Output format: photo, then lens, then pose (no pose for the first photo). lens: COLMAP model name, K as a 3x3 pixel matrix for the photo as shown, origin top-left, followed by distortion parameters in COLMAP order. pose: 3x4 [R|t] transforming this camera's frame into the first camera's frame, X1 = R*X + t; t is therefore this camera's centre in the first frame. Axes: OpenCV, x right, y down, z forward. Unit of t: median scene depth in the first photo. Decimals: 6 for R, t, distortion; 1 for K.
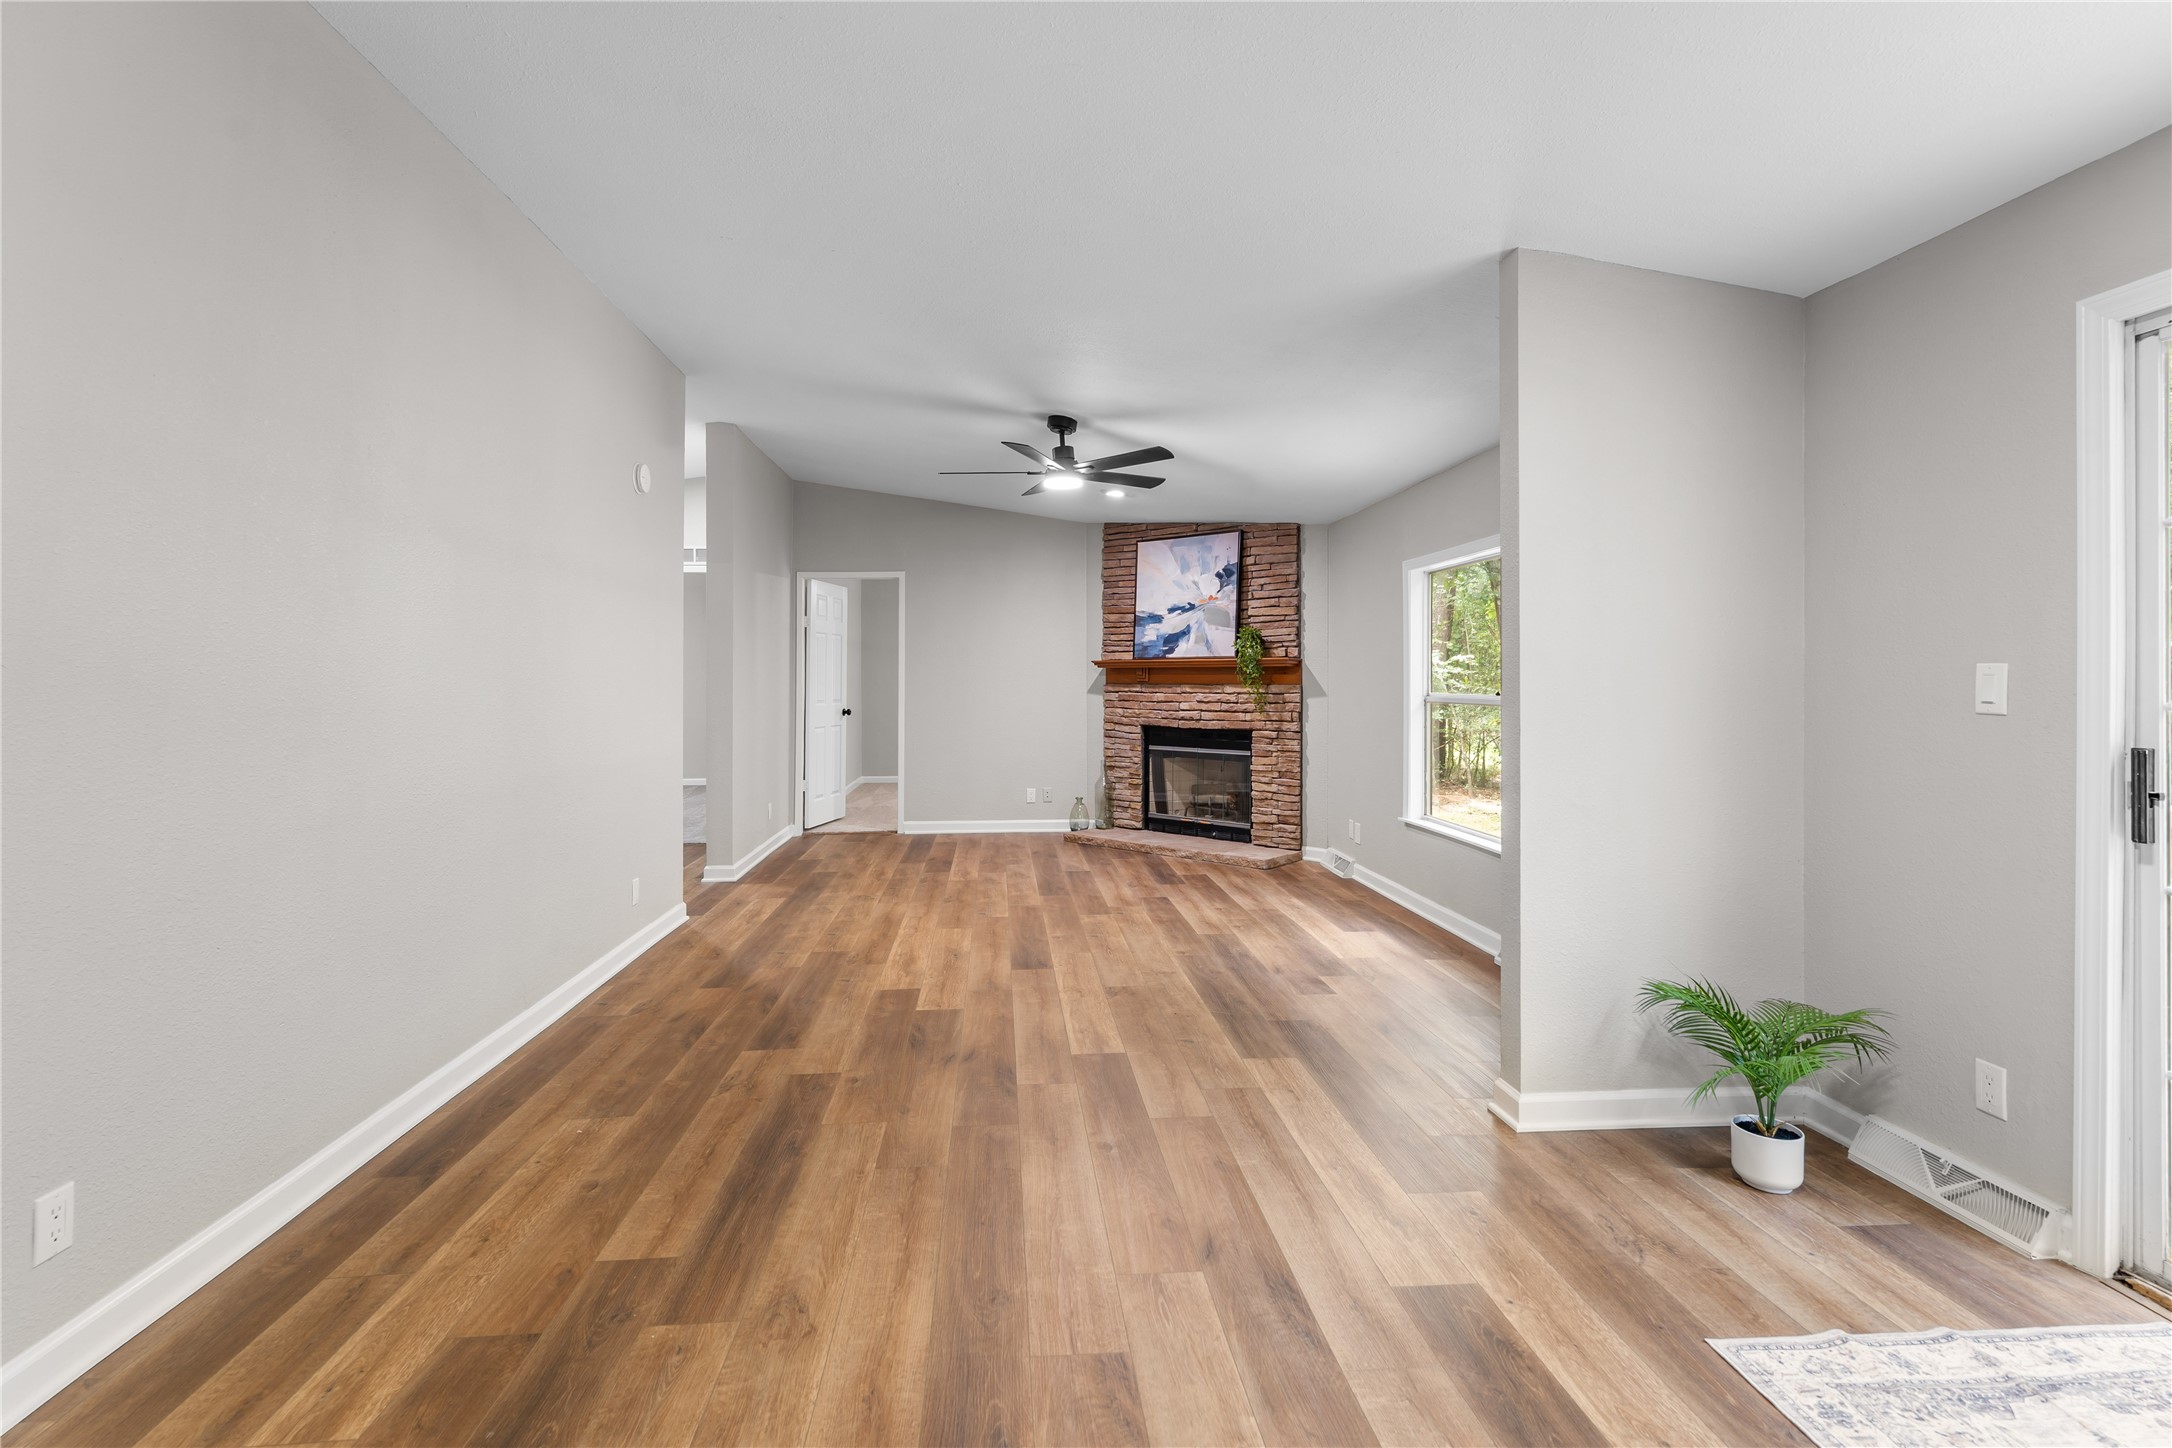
lens RADIAL K [[1005.1, 0, 1076.3], [0, 1005.1, 675.1], [0, 0, 1]] dist [0.000082, -0.000697]
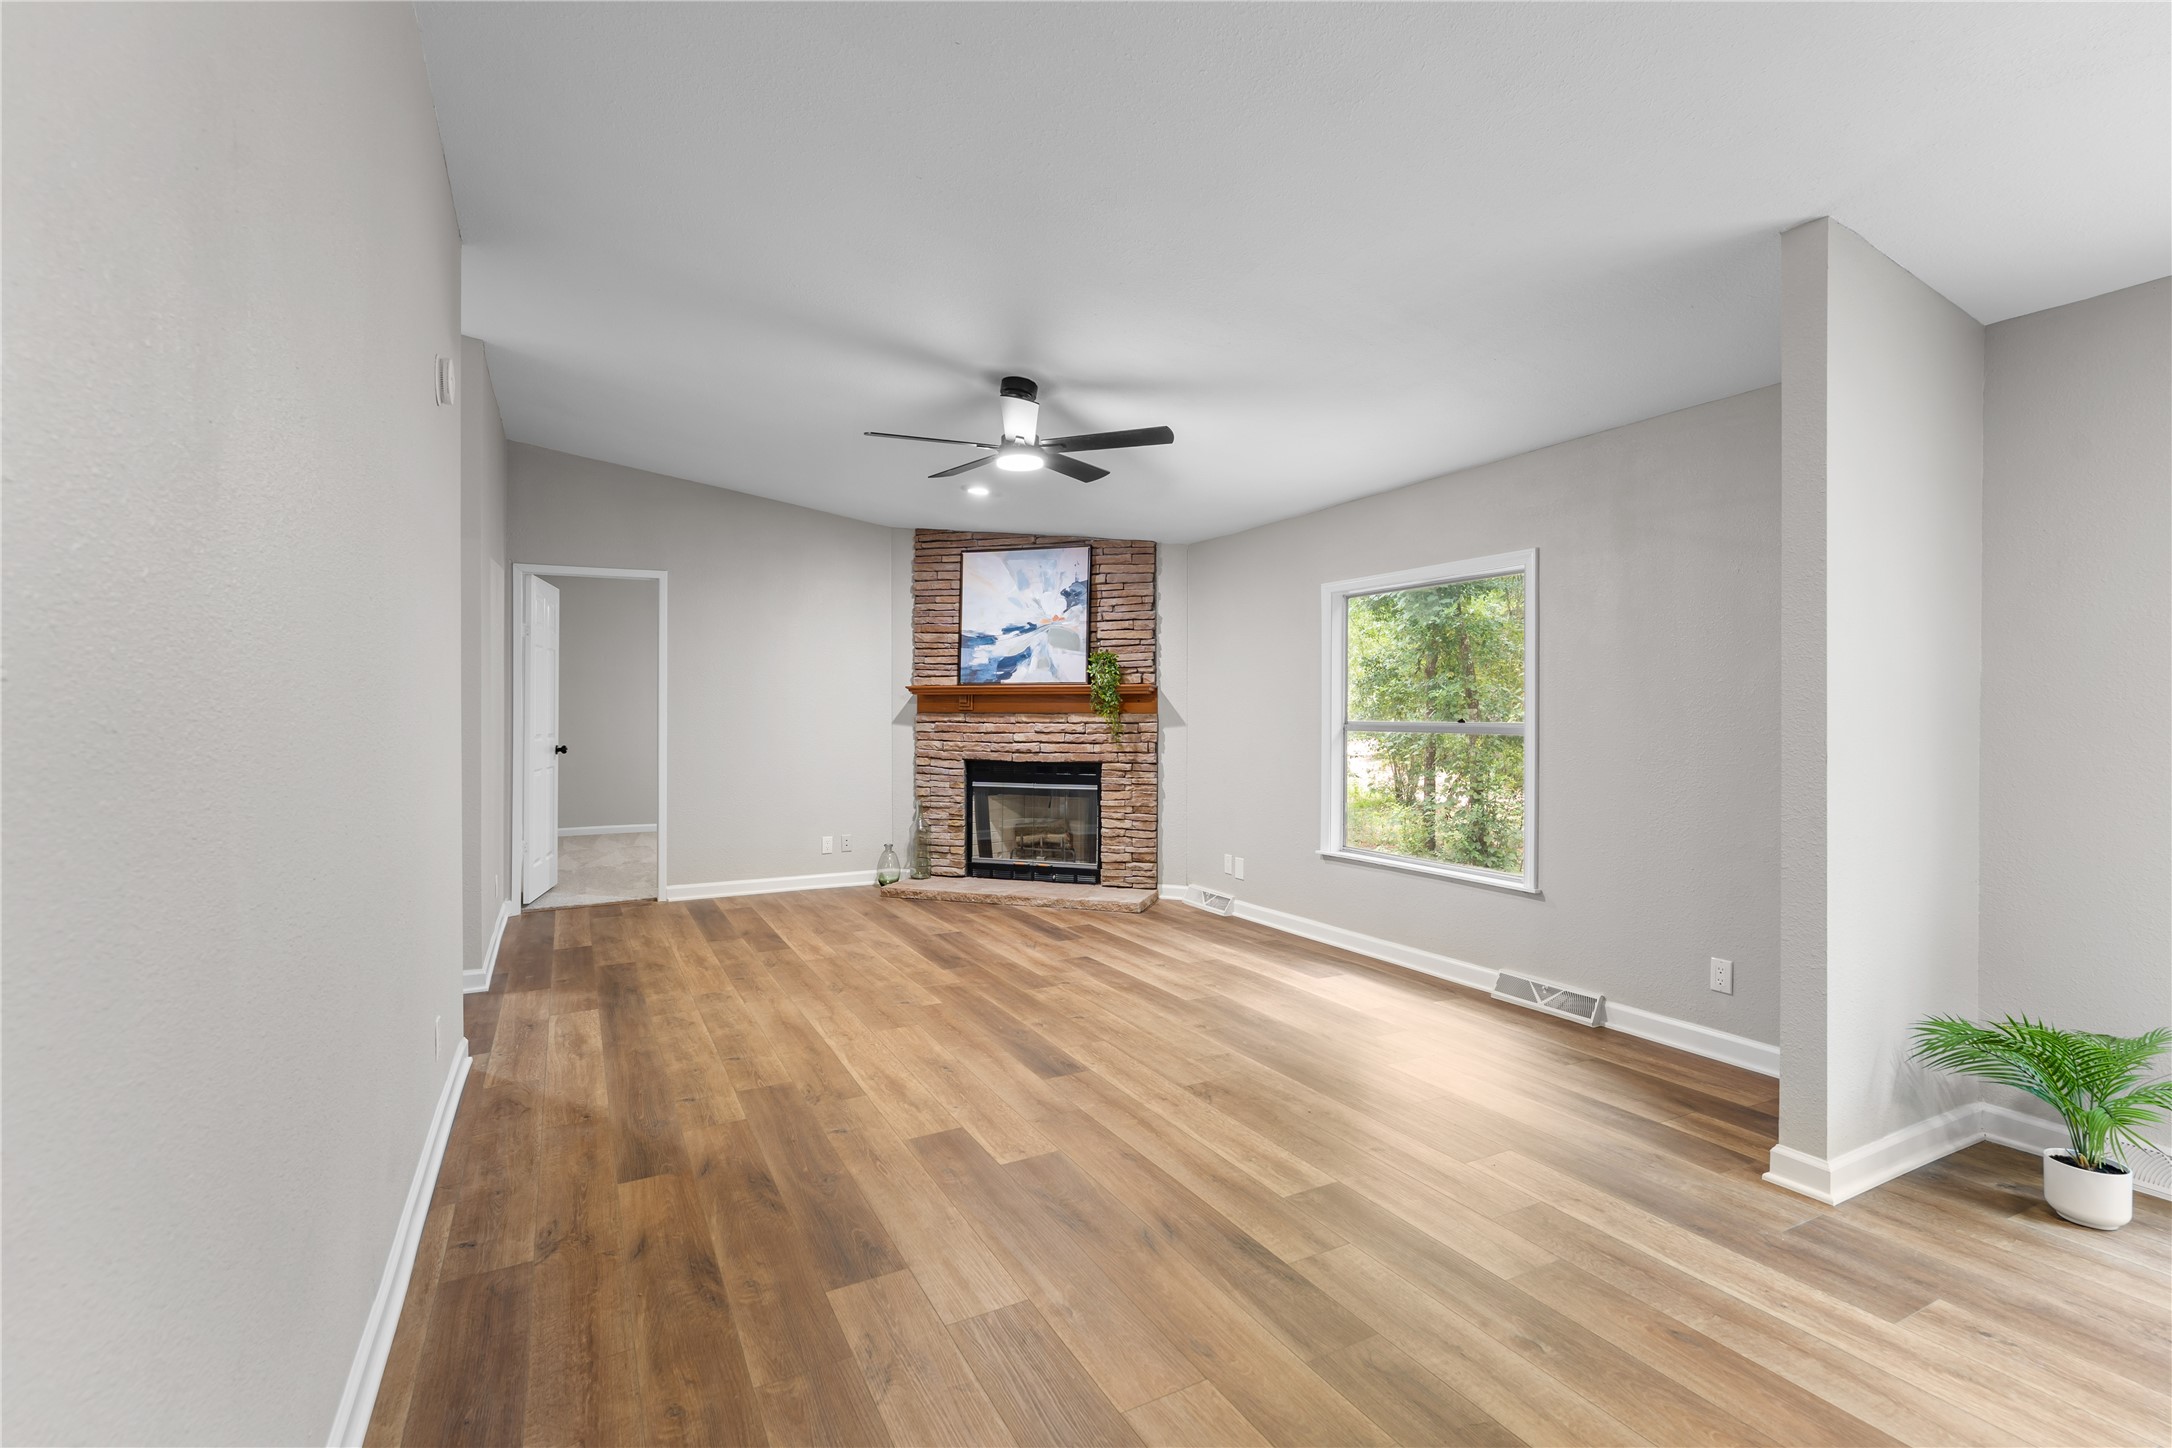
lens RADIAL K [[982.0, 0, 1086.0], [0, 982.0, 724.0], [0, 0, 1]] dist [-0.000112, -0.000439]
pose [[0.917939, -0.003840, 0.396703, -0.197813], [-0.002729, 0.999868, 0.015993, 0.004790], [-0.396712, -0.015763, 0.917808, 0.177390]]
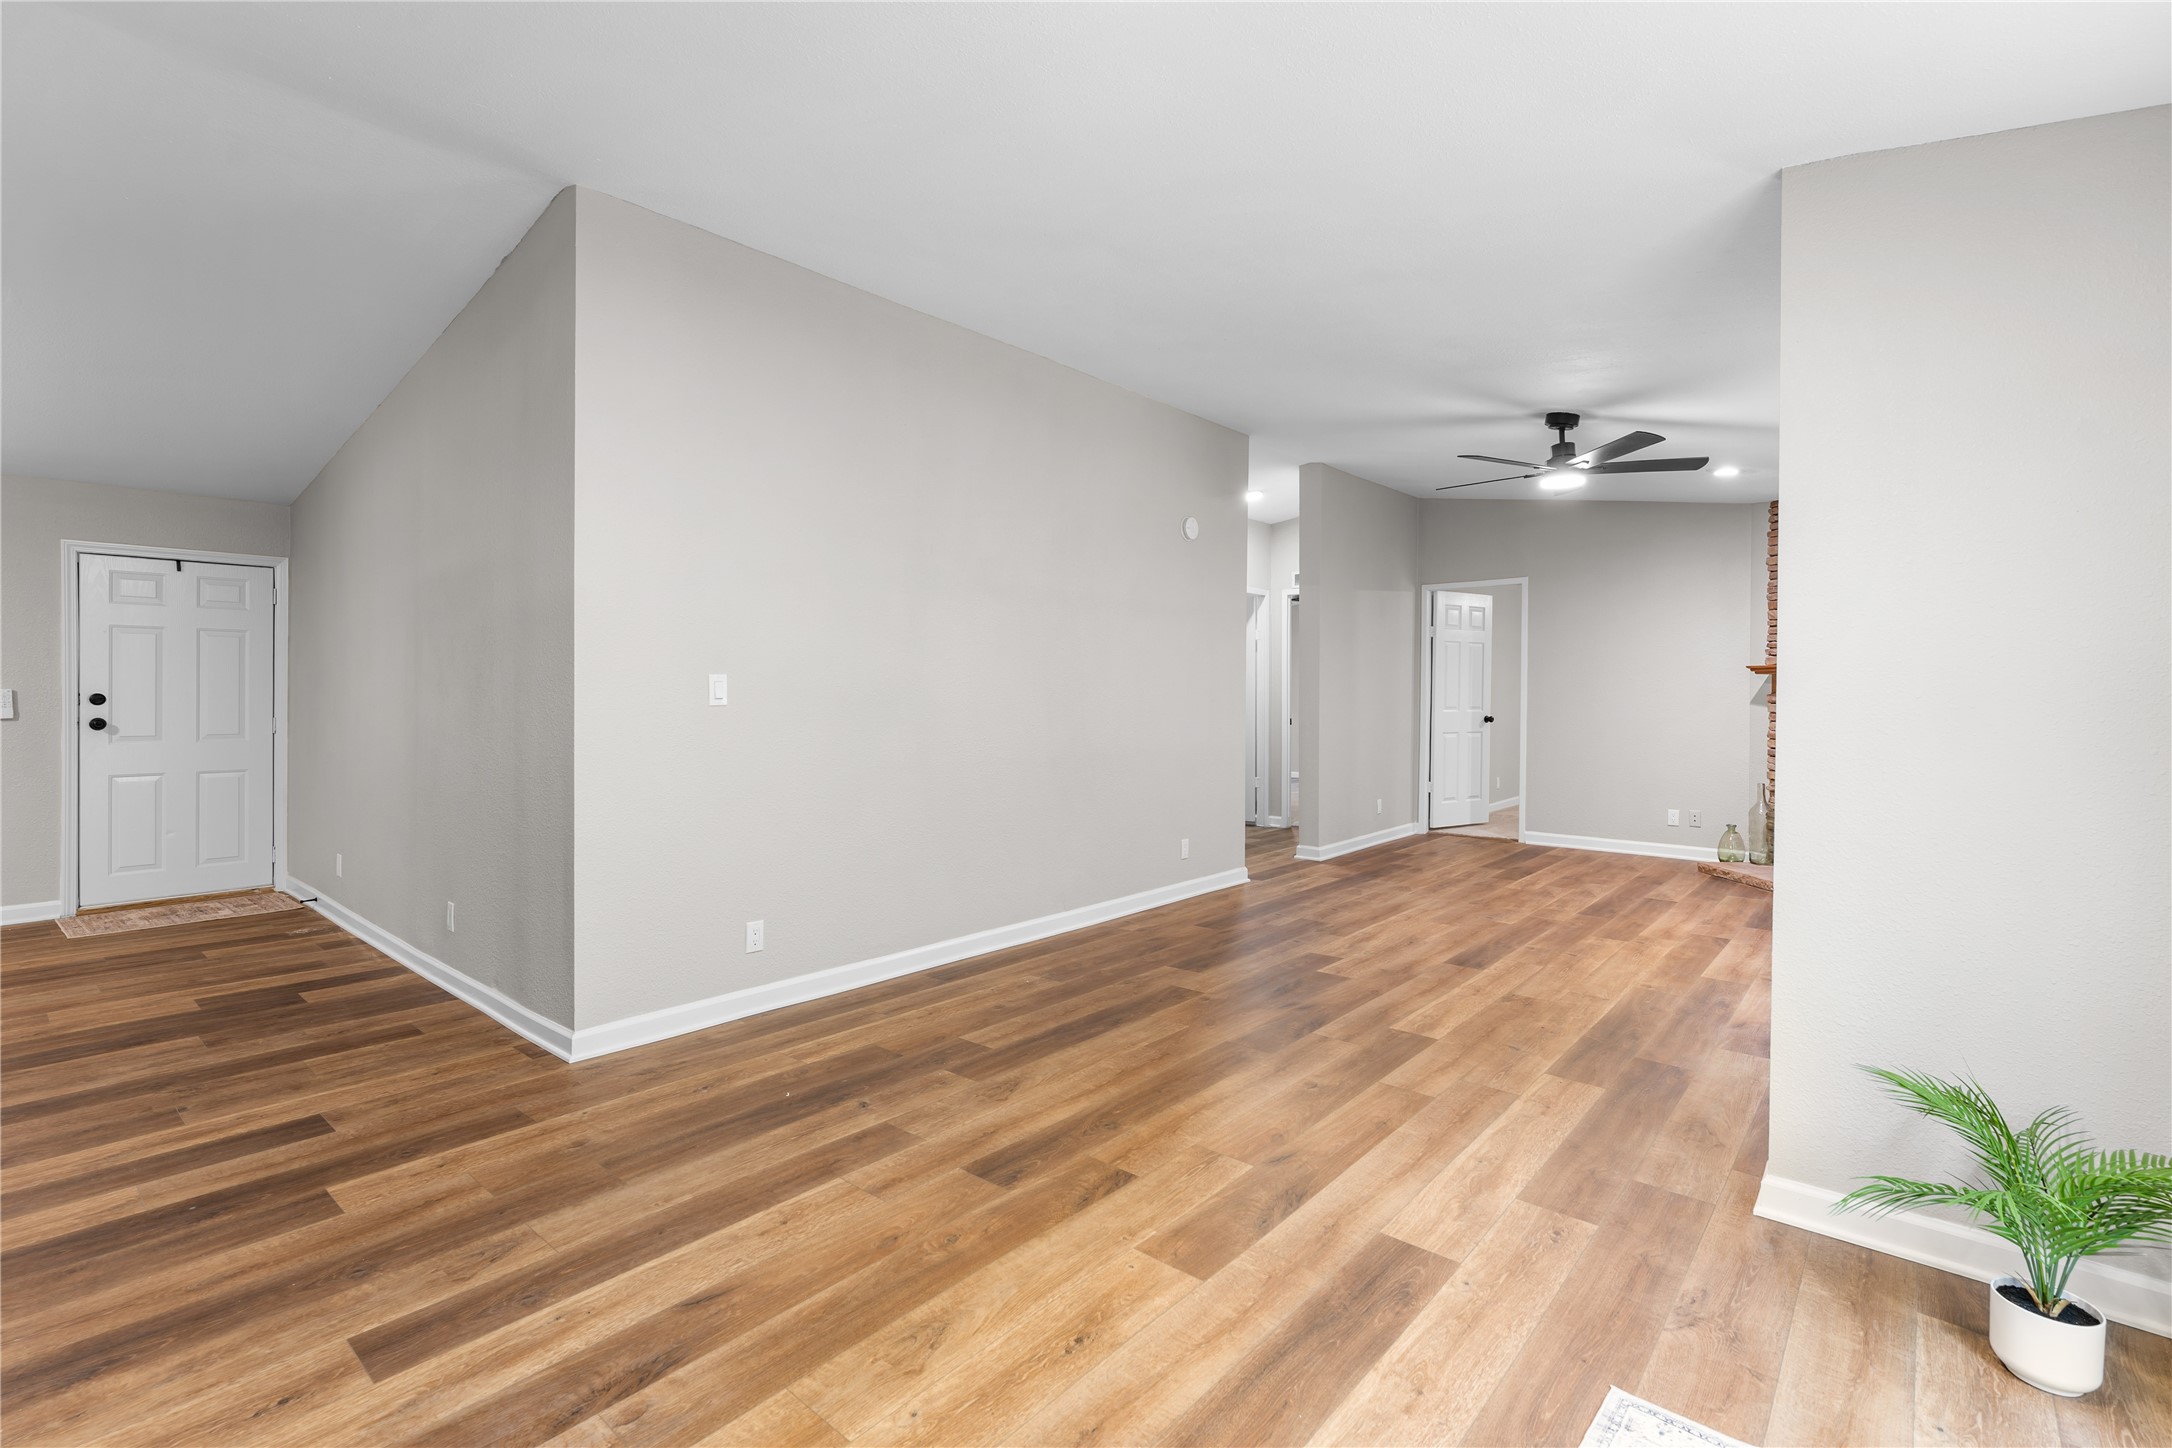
lens RADIAL K [[996.0, 0, 1074.4], [0, 996.0, 703.4], [0, 0, 1]] dist [0.000436, -0.000282]
pose [[0.704000, 0.015828, -0.710023, 0.237546], [-0.001268, 0.999778, 0.021030, 0.000516], [0.710199, -0.013905, 0.703864, -0.001815]]
